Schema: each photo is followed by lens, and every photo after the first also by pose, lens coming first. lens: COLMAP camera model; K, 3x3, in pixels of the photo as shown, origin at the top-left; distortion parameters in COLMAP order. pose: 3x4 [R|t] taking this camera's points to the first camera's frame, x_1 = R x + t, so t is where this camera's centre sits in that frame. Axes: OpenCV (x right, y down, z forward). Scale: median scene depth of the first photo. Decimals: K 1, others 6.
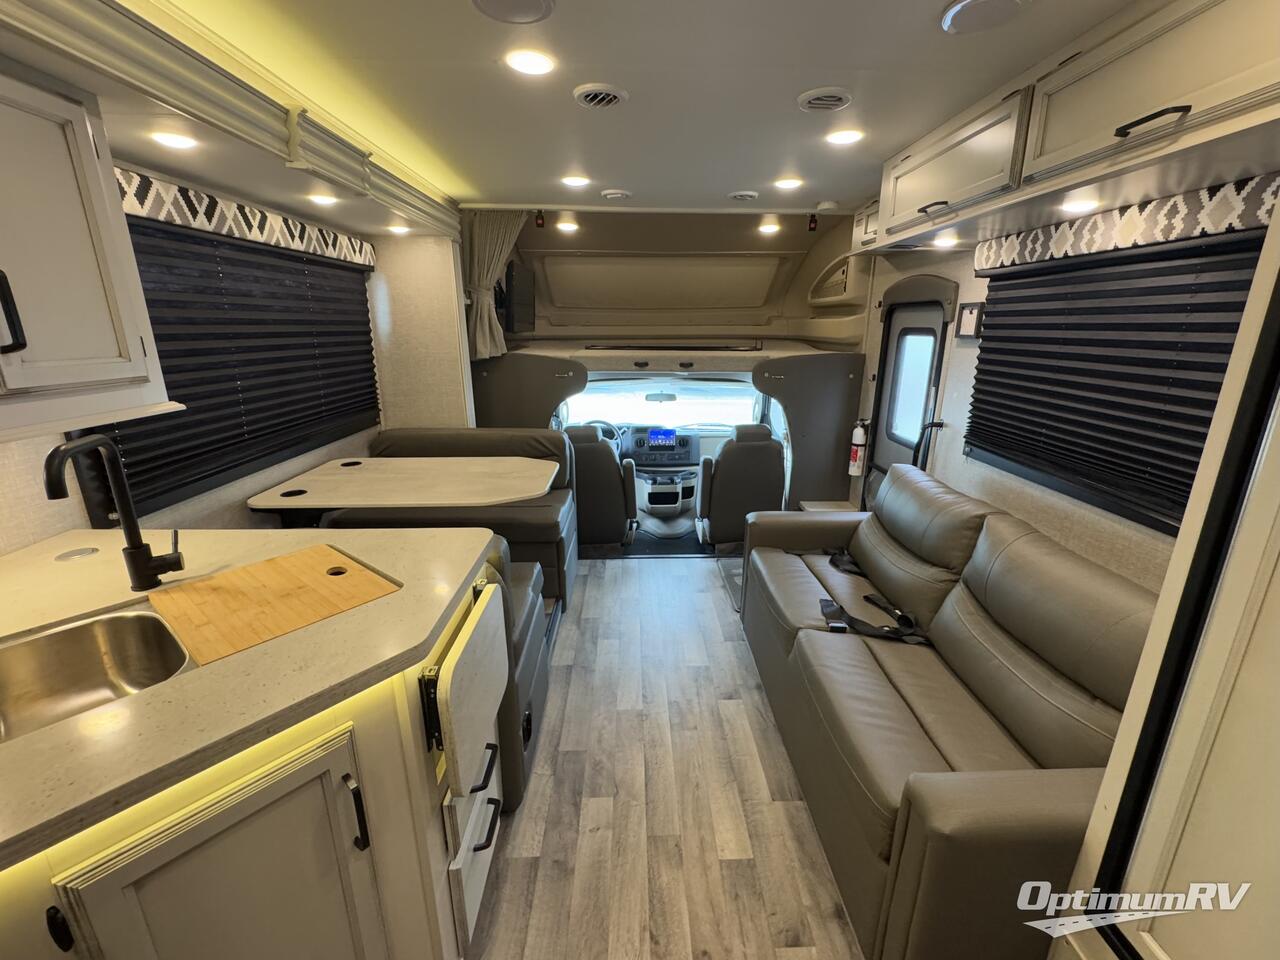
lens RADIAL K [[538.9, 0, 653.8], [0, 538.9, 477.3], [0, 0, 1]] dist [-0.002665, -0.000484]
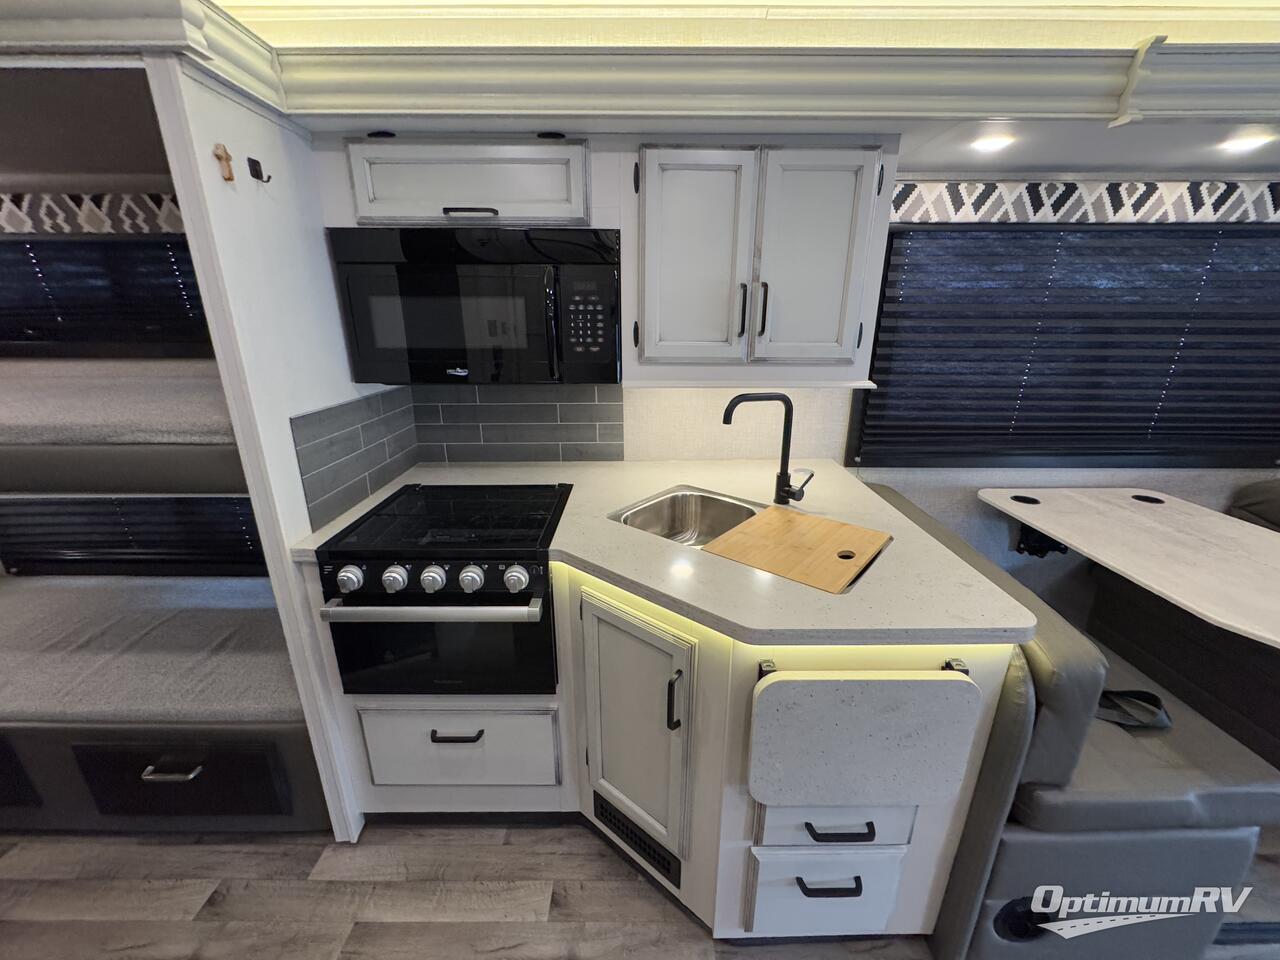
lens RADIAL K [[510.6, 0, 640.1], [0, 510.6, 478.4], [0, 0, 1]] dist [-0.003508, 0.000200]
pose [[-0.039823, 0.303731, -0.951925, 0.267389], [-0.274122, 0.912808, 0.302718, -0.124436], [0.960870, 0.272999, 0.046908, 0.421609]]
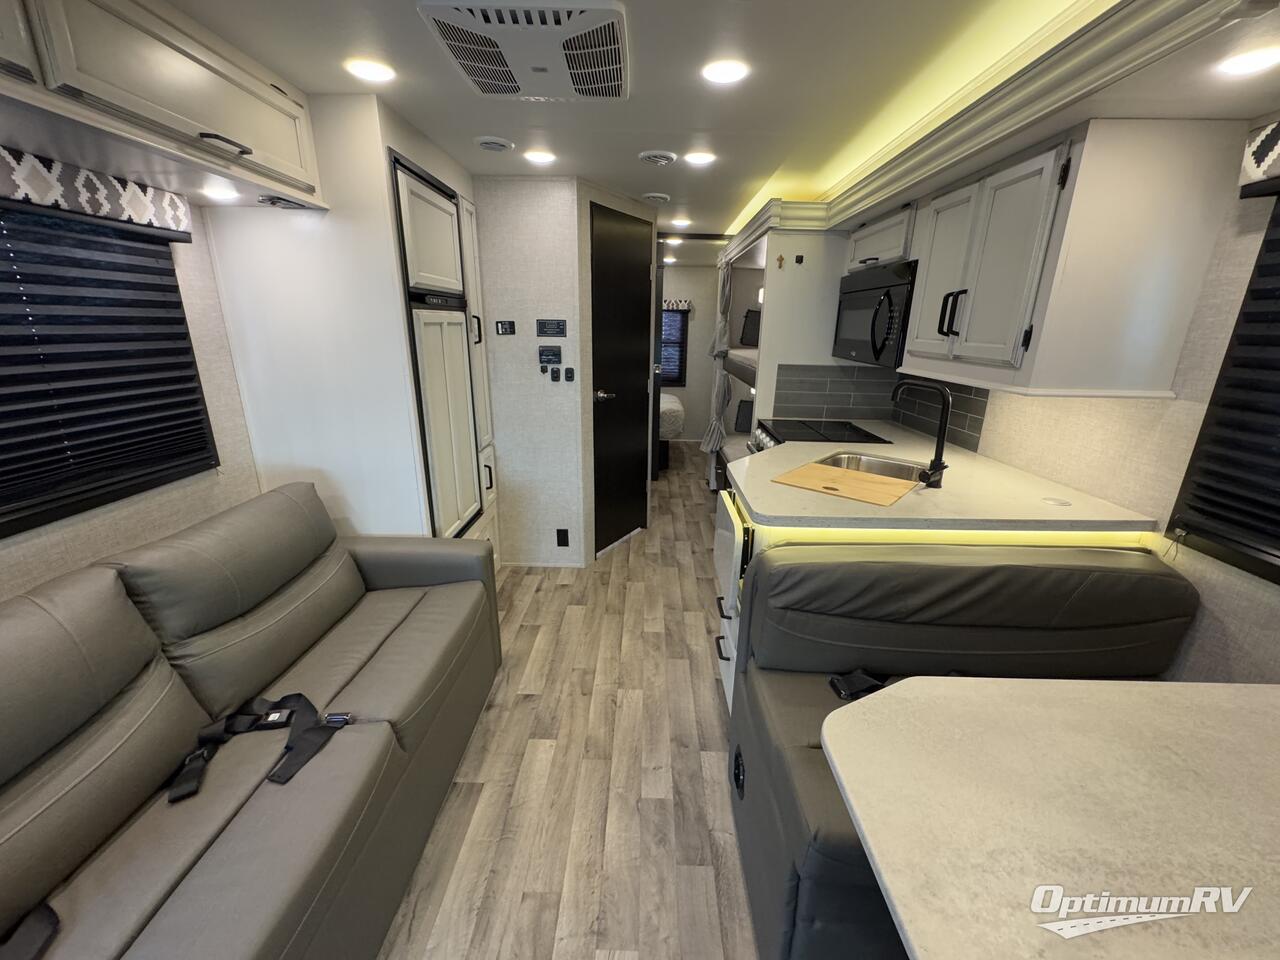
lens RADIAL K [[510.0, 0, 641.9], [0, 510.0, 478.4], [0, 0, 1]] dist [-0.002104, 0.000110]
pose [[-0.998267, -0.035973, 0.046563, -0.116680], [-0.005214, 0.842324, 0.538947, -0.471149], [-0.058609, 0.537770, -0.841052, 1.744178]]
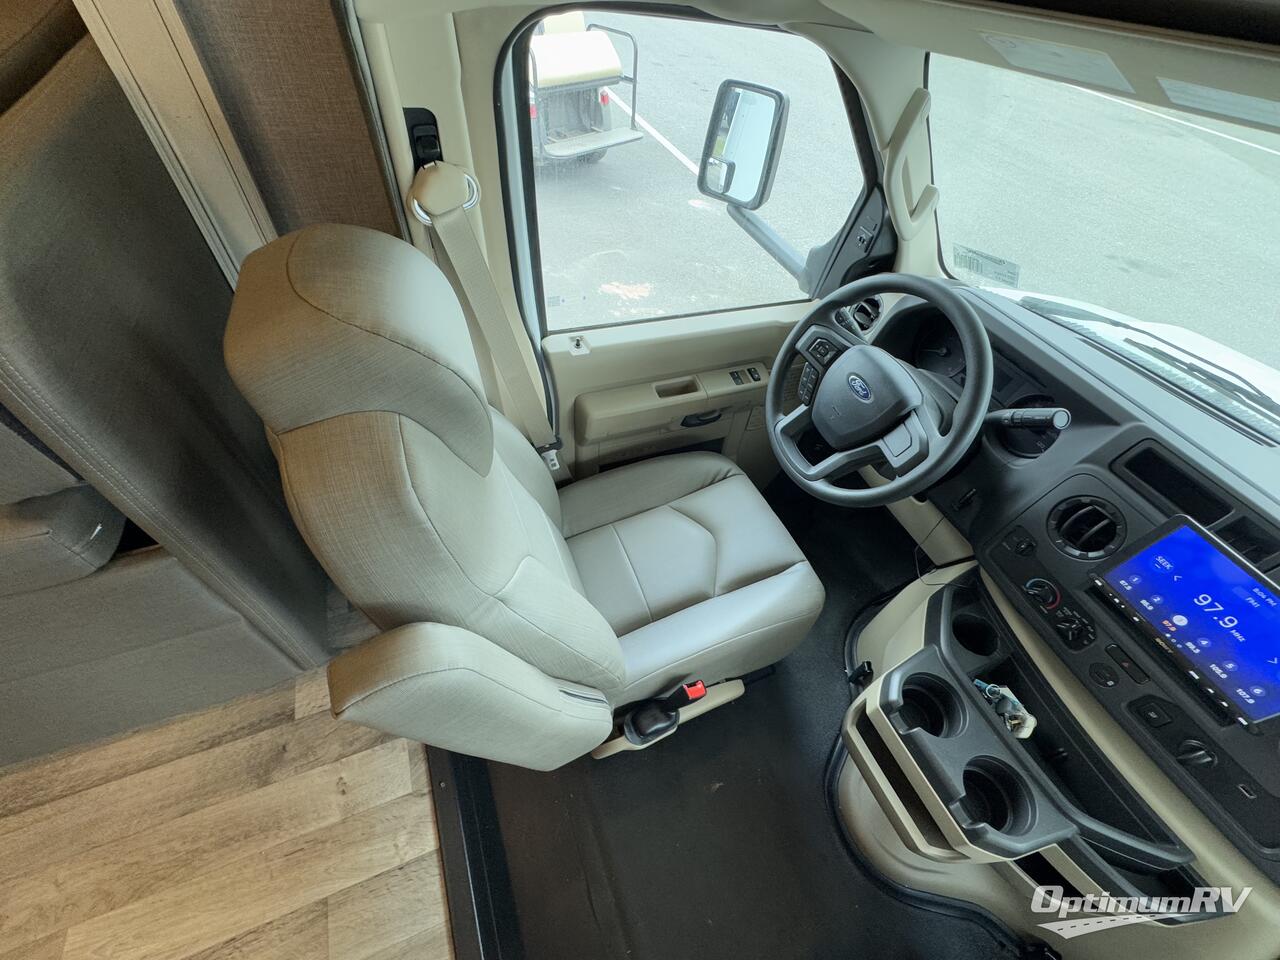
lens RADIAL K [[512.5, 0, 640.0], [0, 512.5, 480.0], [0, 0, 1]] dist [-0.003066, 0.000118]
pose [[0.341845, 0.730174, -0.591597, 0.047866], [-0.345354, 0.683081, 0.643530, -0.405847], [0.873998, -0.015677, 0.485676, 2.341939]]
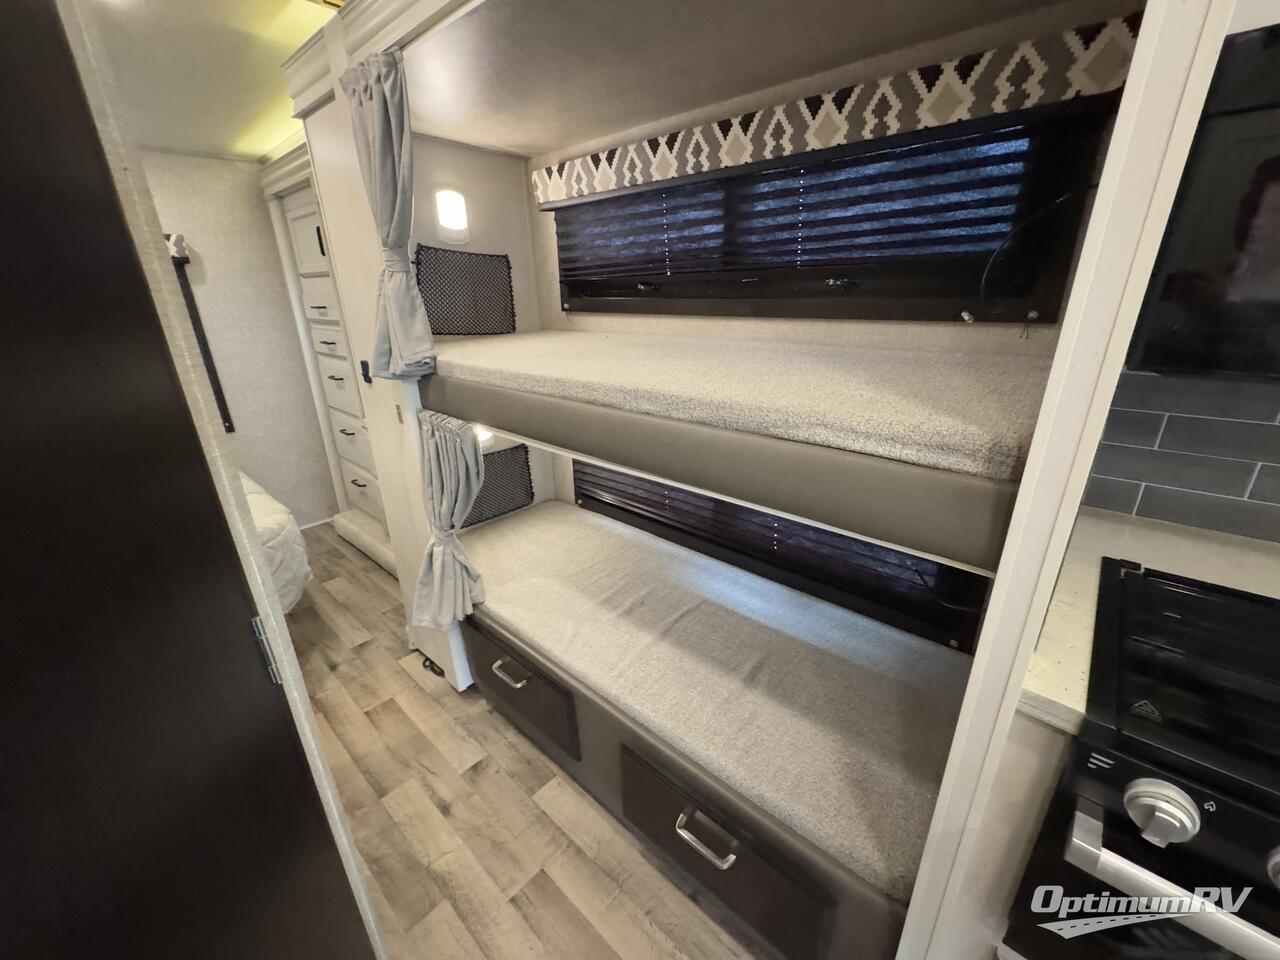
lens RADIAL K [[510.6, 0, 640.1], [0, 510.6, 478.4], [0, 0, 1]] dist [-0.003508, 0.000200]
pose [[-0.700719, 0.258614, -0.664915, 0.004410], [-0.179258, 0.838268, 0.514949, 0.072690], [0.690550, 0.480026, -0.541032, -0.123346]]
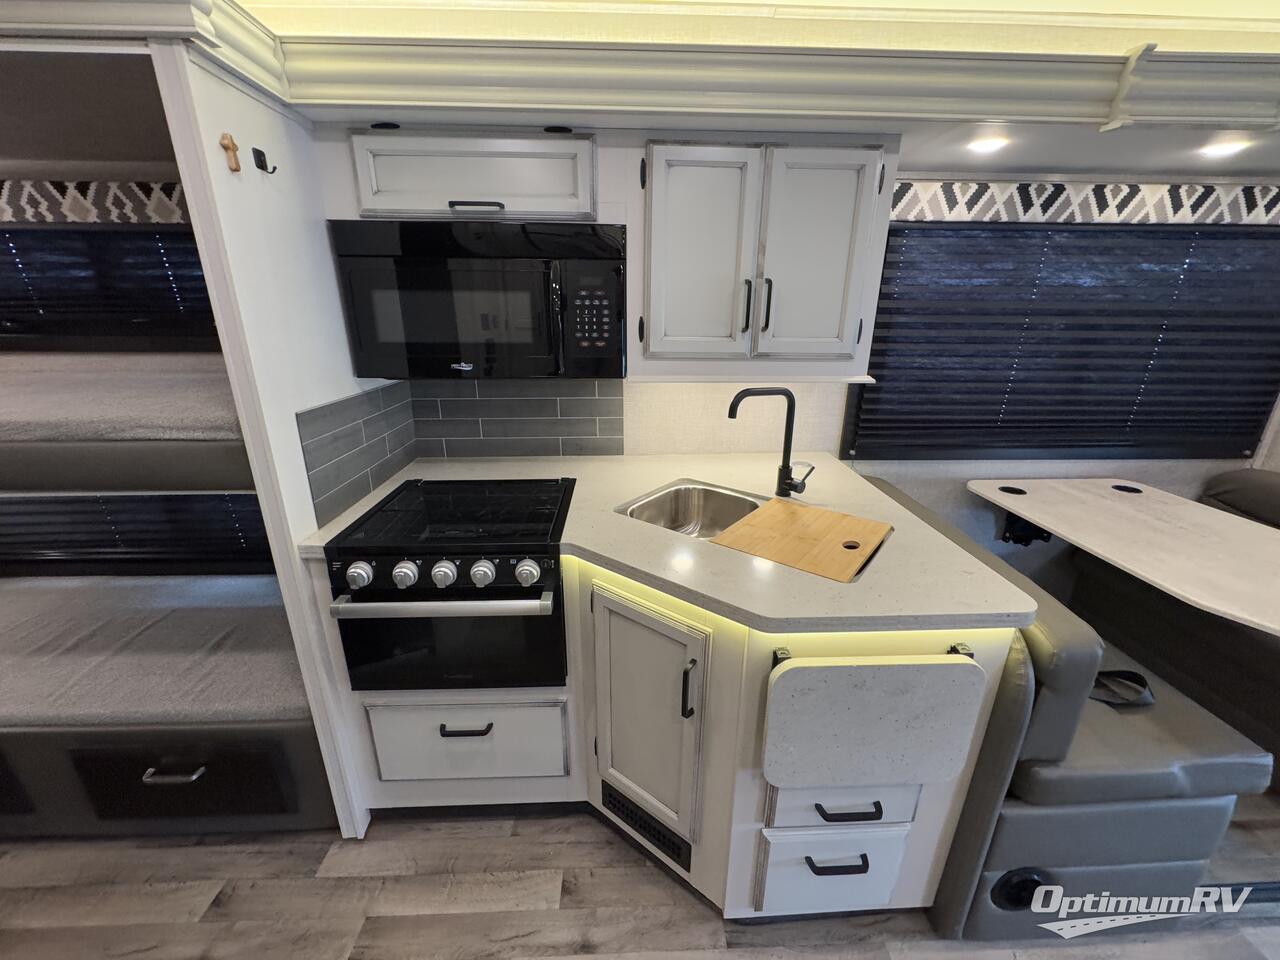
lens RADIAL K [[510.0, 0, 641.9], [0, 510.0, 478.4], [0, 0, 1]] dist [-0.002104, 0.000110]
pose [[-0.003209, 0.315477, -0.948928, 0.278429], [-0.279303, 0.910885, 0.303774, -0.115891], [0.960198, 0.266013, 0.085191, 0.379165]]
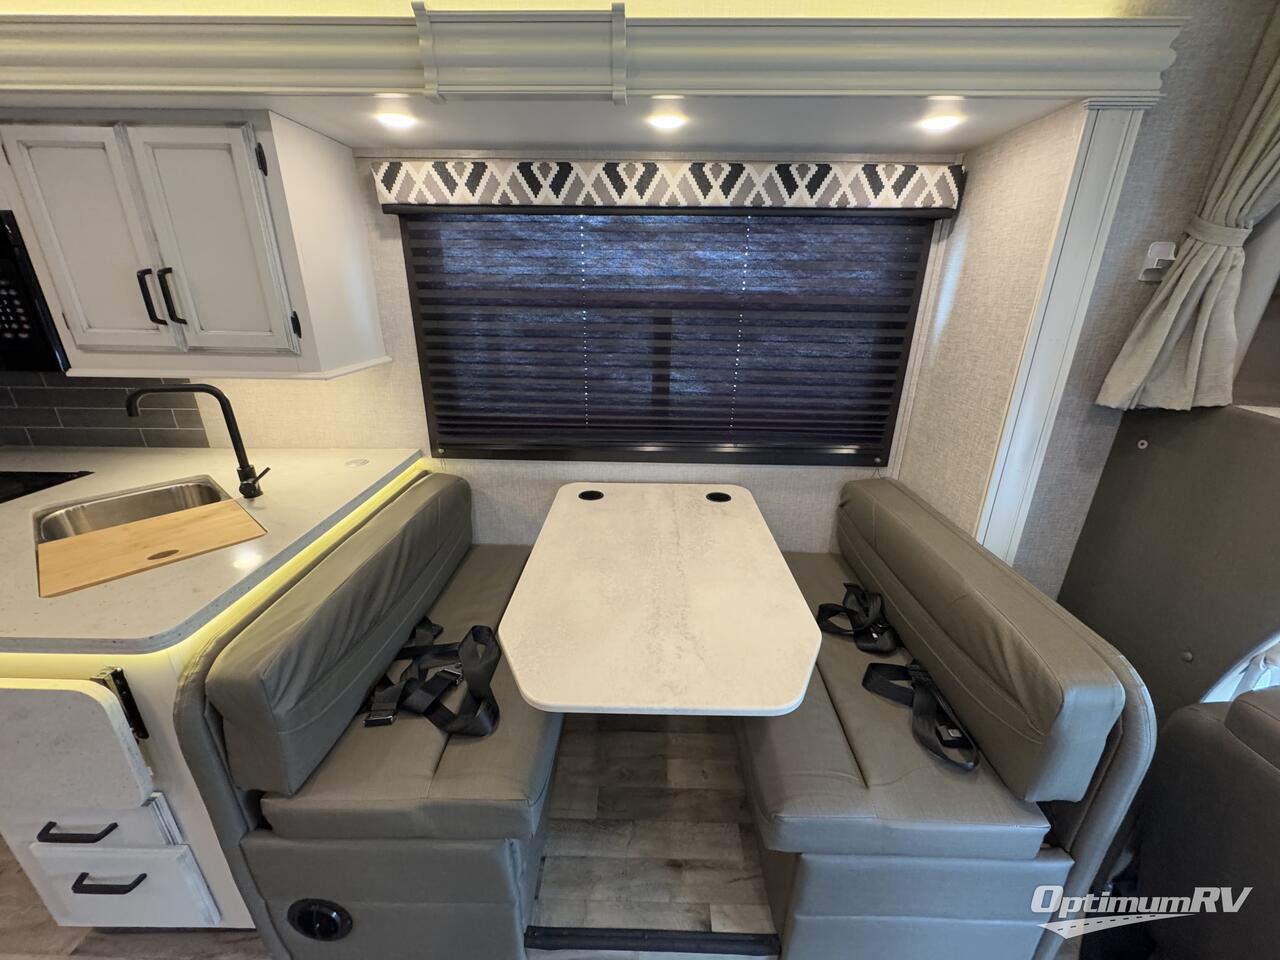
lens RADIAL K [[503.1, 0, 643.8], [0, 503.1, 478.6], [0, 0, 1]] dist [-0.007008, 0.000285]
pose [[-0.054499, 0.344084, -0.937356, 0.163747], [-0.286288, 0.893954, 0.344797, -0.439519], [0.956592, 0.287145, 0.049787, 1.439301]]
